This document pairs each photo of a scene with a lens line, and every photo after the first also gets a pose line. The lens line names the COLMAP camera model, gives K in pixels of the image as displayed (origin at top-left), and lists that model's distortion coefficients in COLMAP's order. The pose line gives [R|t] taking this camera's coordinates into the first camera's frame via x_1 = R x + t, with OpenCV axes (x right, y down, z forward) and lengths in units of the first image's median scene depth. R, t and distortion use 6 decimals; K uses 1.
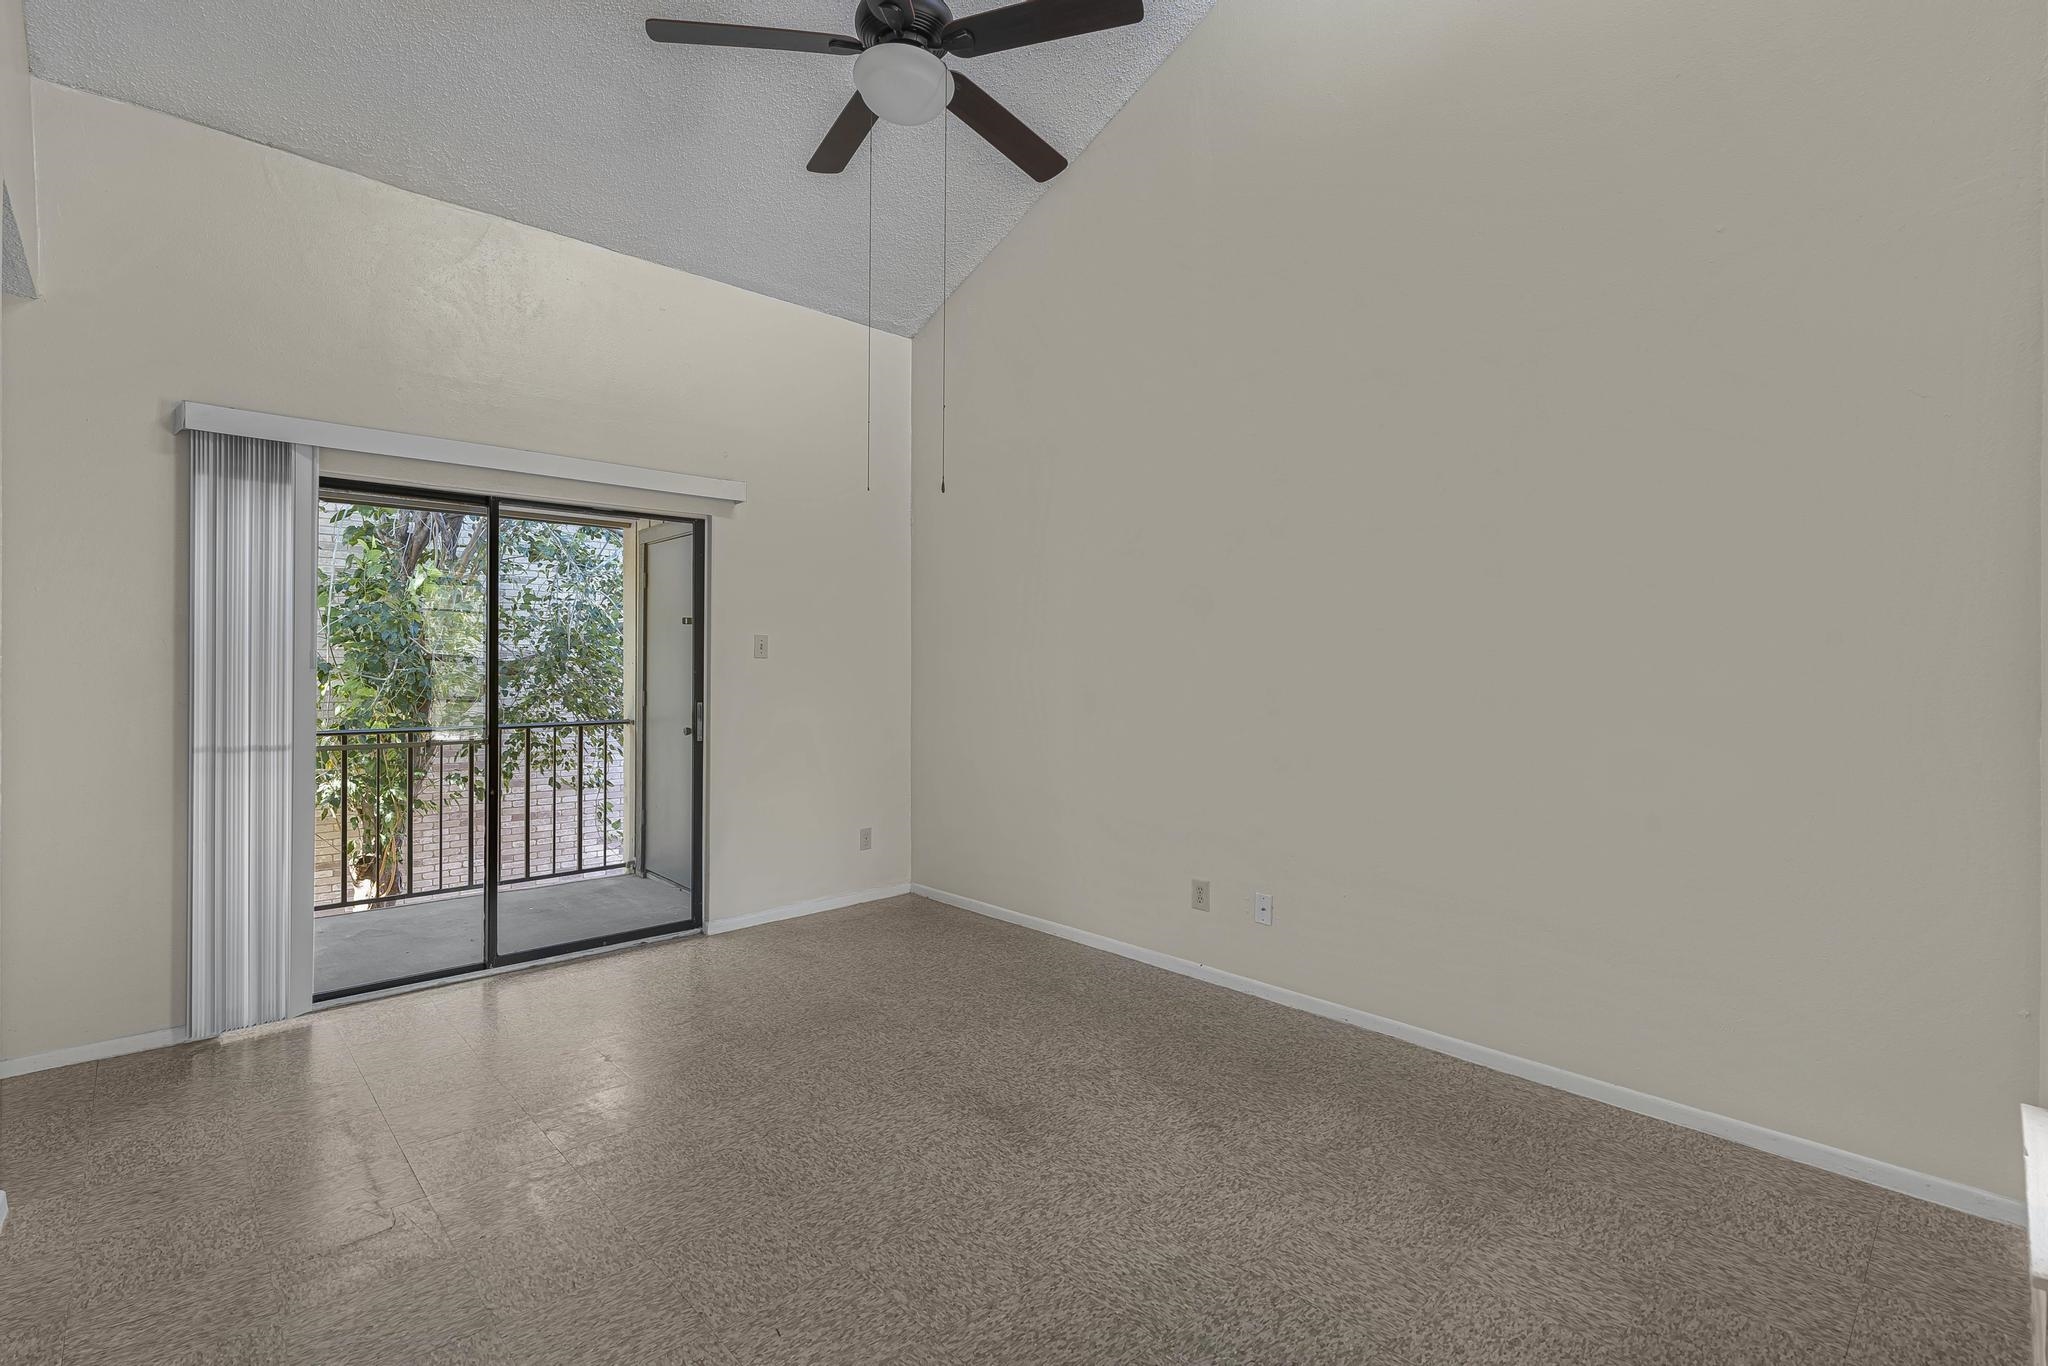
lens RADIAL K [[934.9, 0, 1028.3], [0, 934.9, 666.2], [0, 0, 1]] dist [-0.001375, 0.000785]
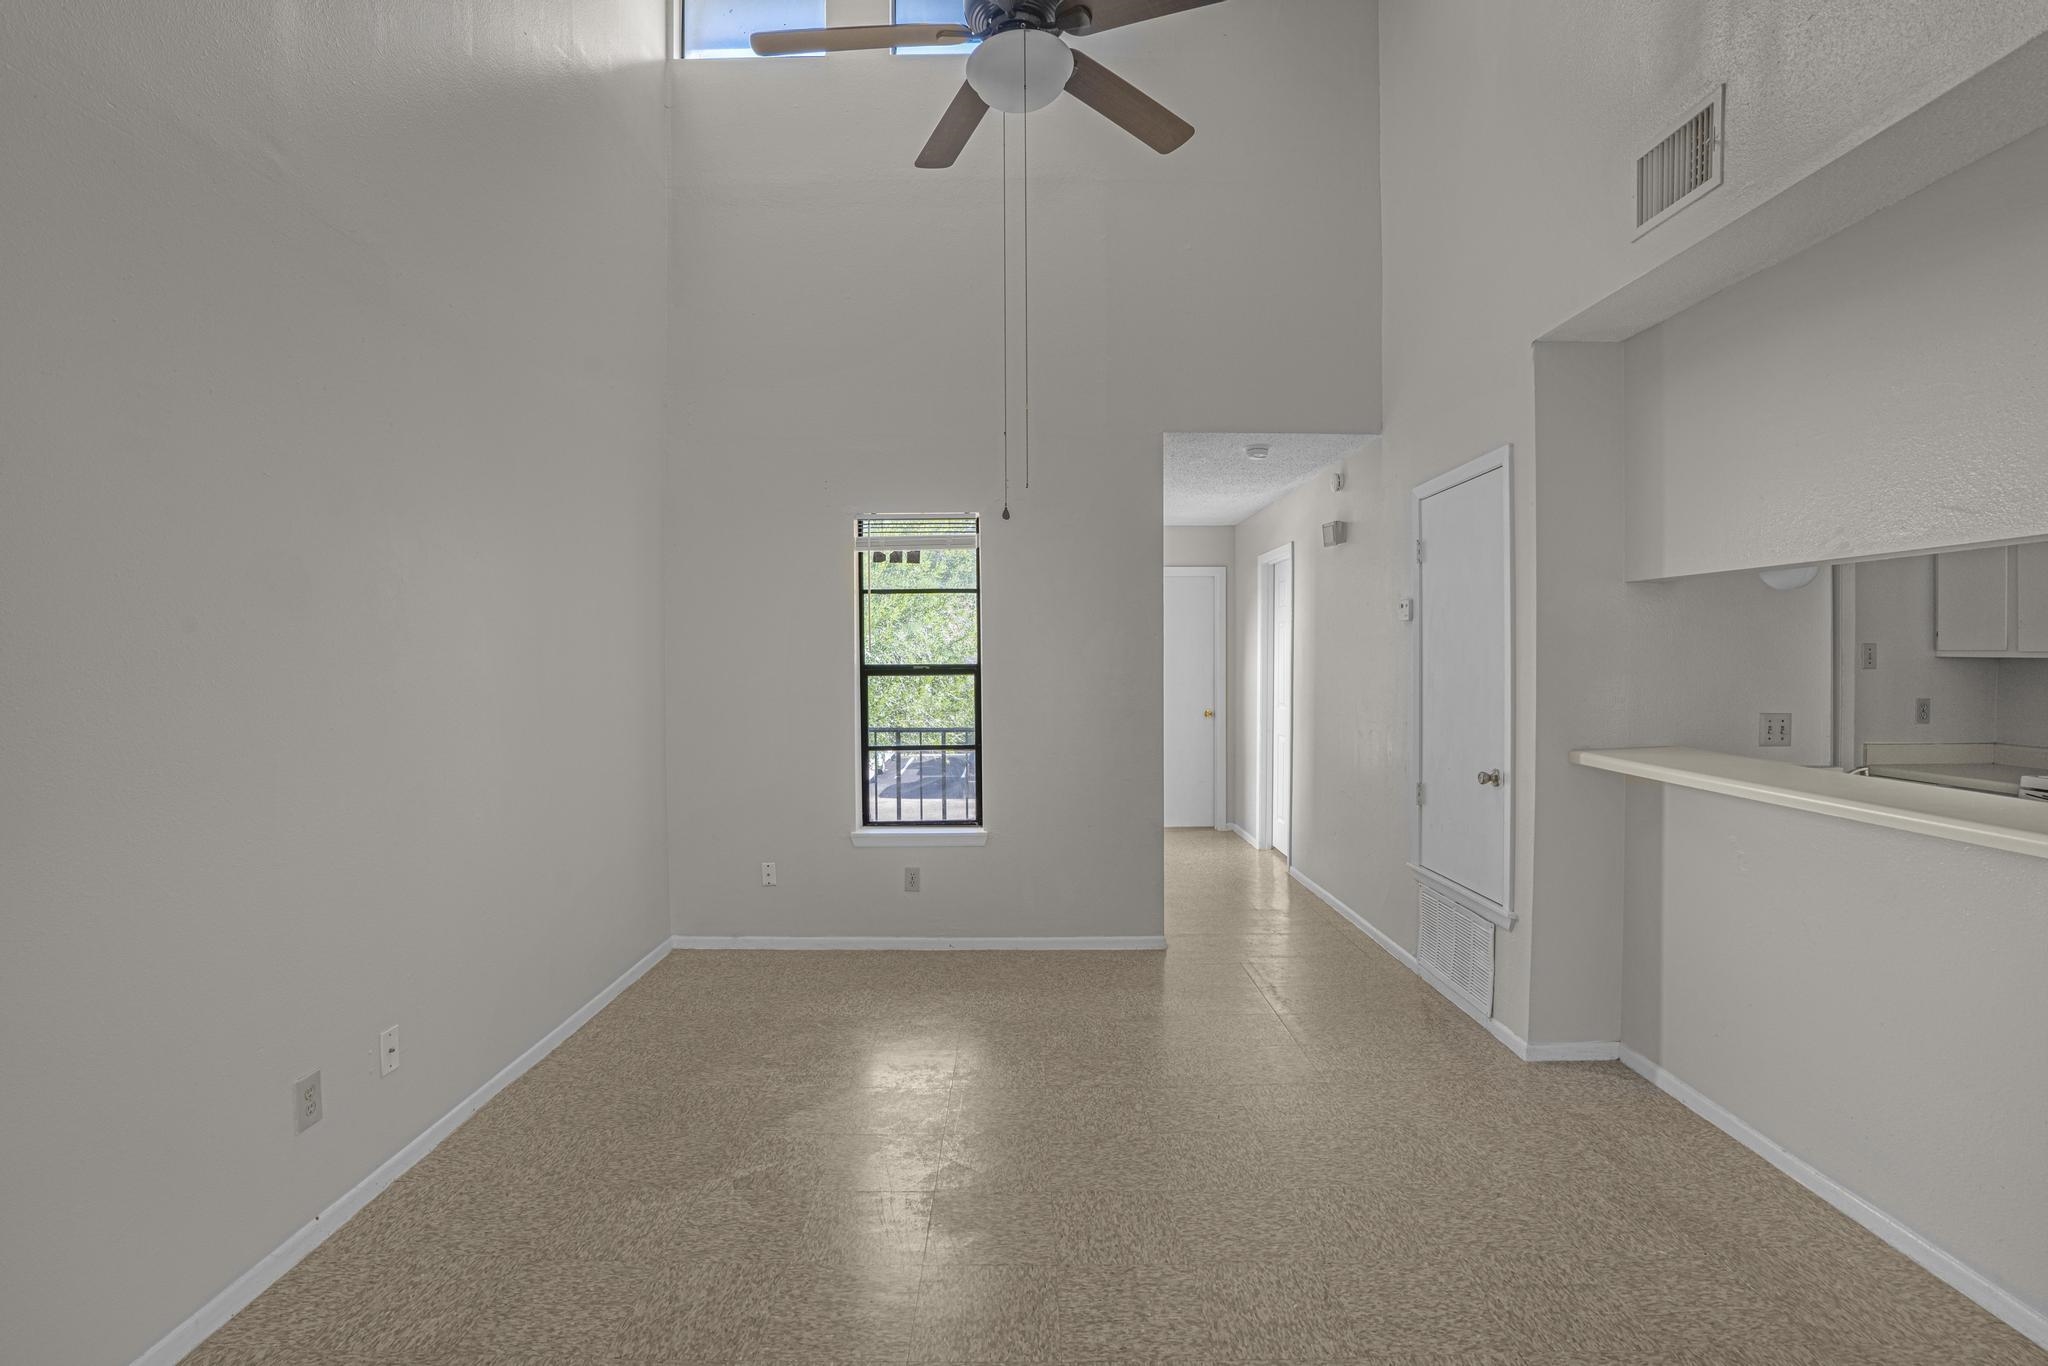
lens RADIAL K [[958.7, 0, 1021.3], [0, 958.7, 677.5], [0, 0, 1]] dist [-0.073017, 0.028996]
pose [[-0.729690, -0.014932, 0.683615, -0.575573], [0.000243, 0.999756, 0.022097, -0.028992], [-0.683778, 0.016290, -0.729509, 1.244561]]
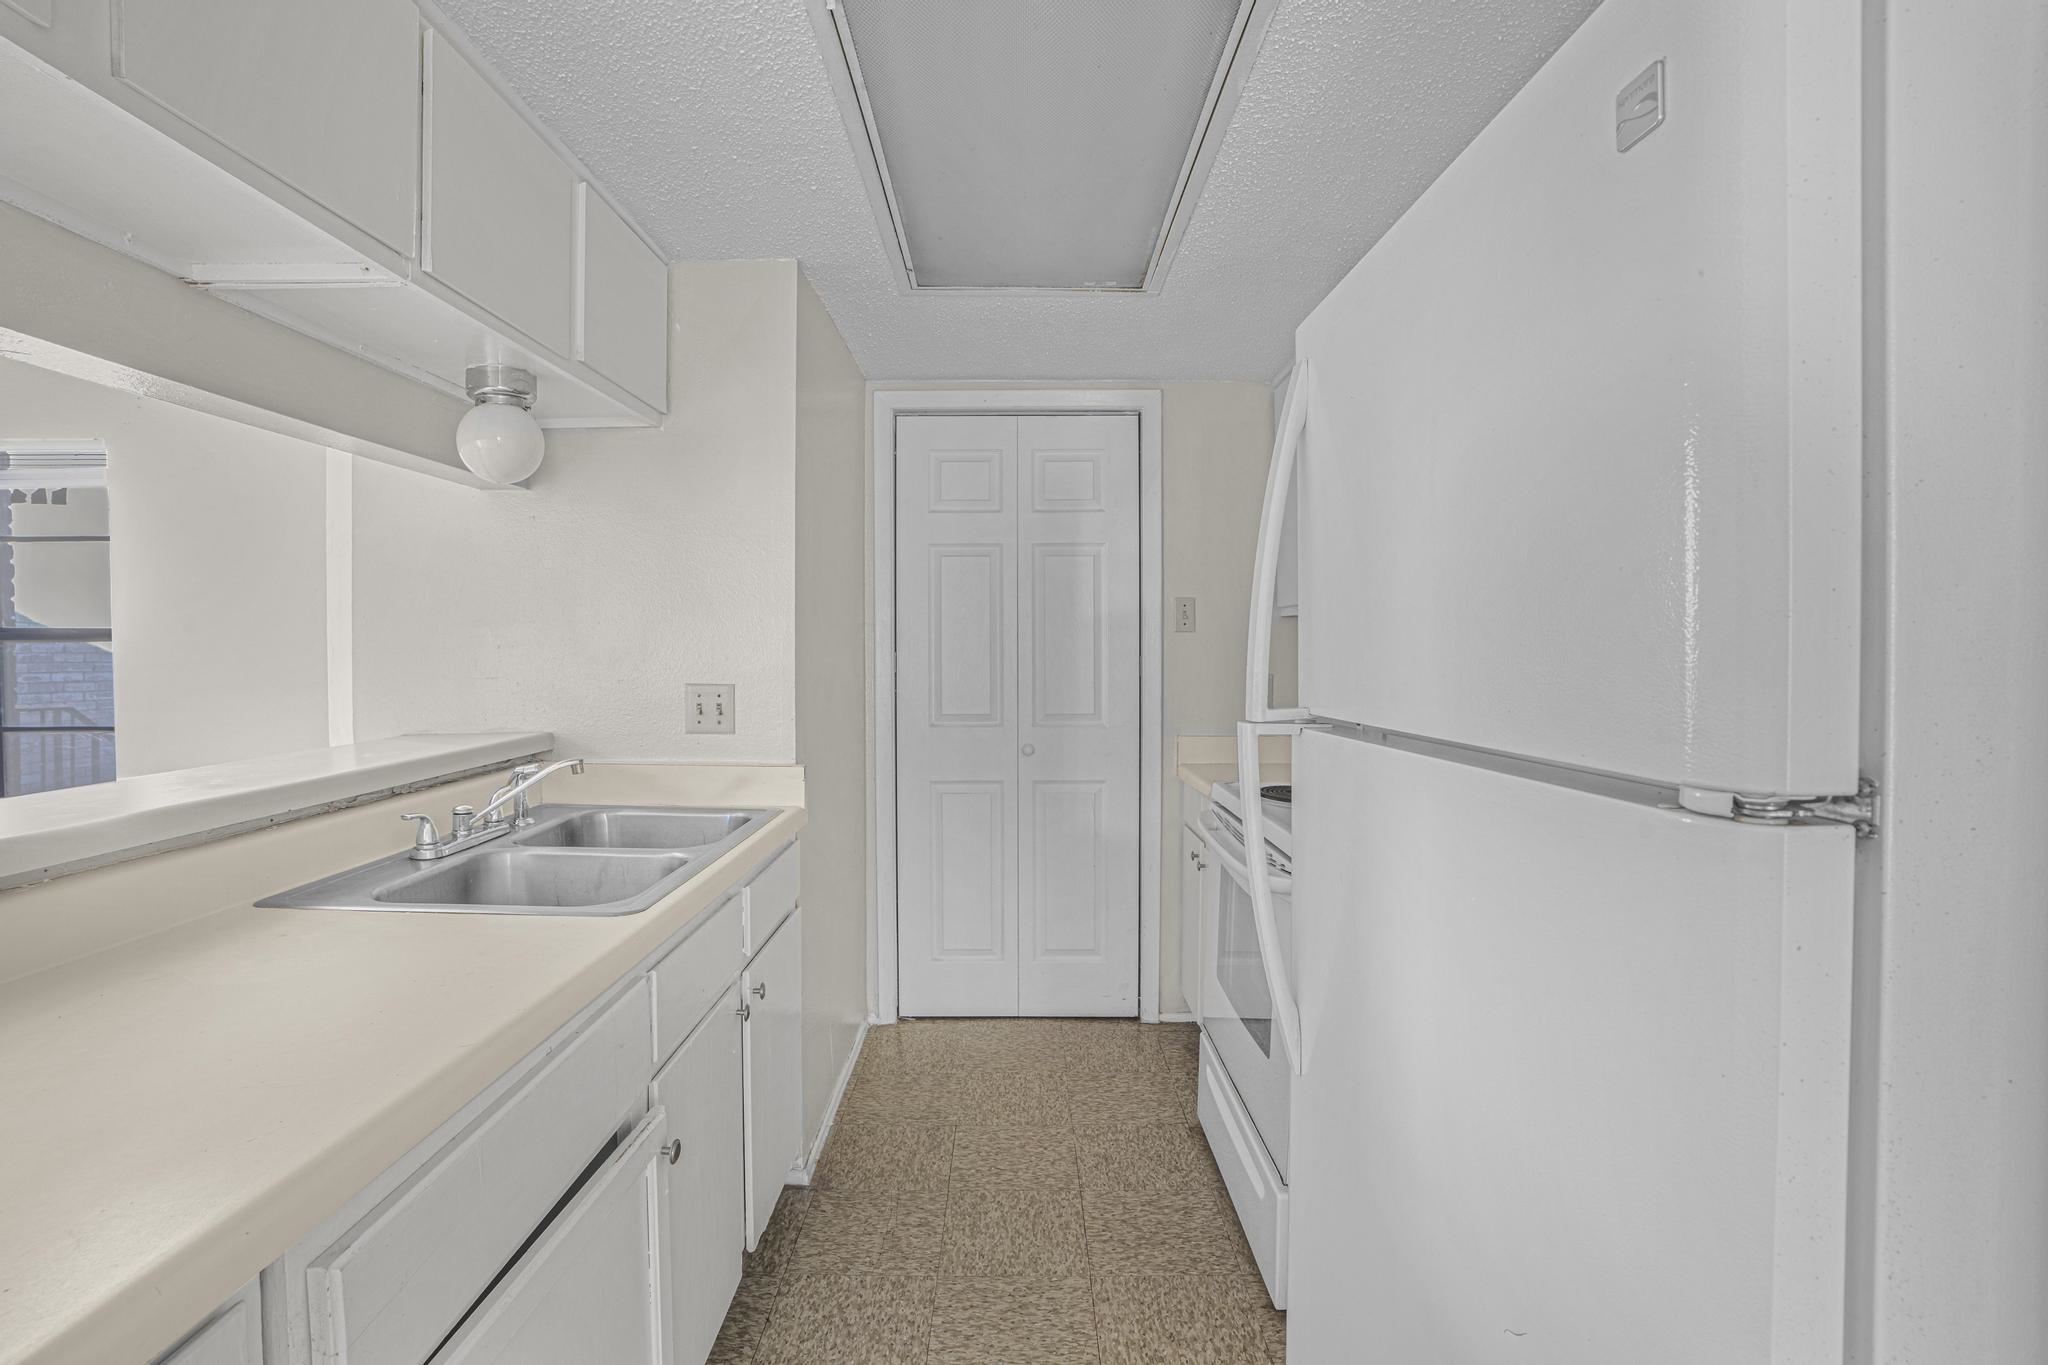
lens RADIAL K [[934.9, 0, 980.2], [0, 934.9, 665.7], [0, 0, 1]] dist [-0.001300, 0.000067]
pose [[-0.703602, -0.015491, 0.710426, -1.060530], [-0.001917, 0.999800, 0.019903, 0.002253], [-0.710592, 0.012642, -0.703491, 0.368316]]
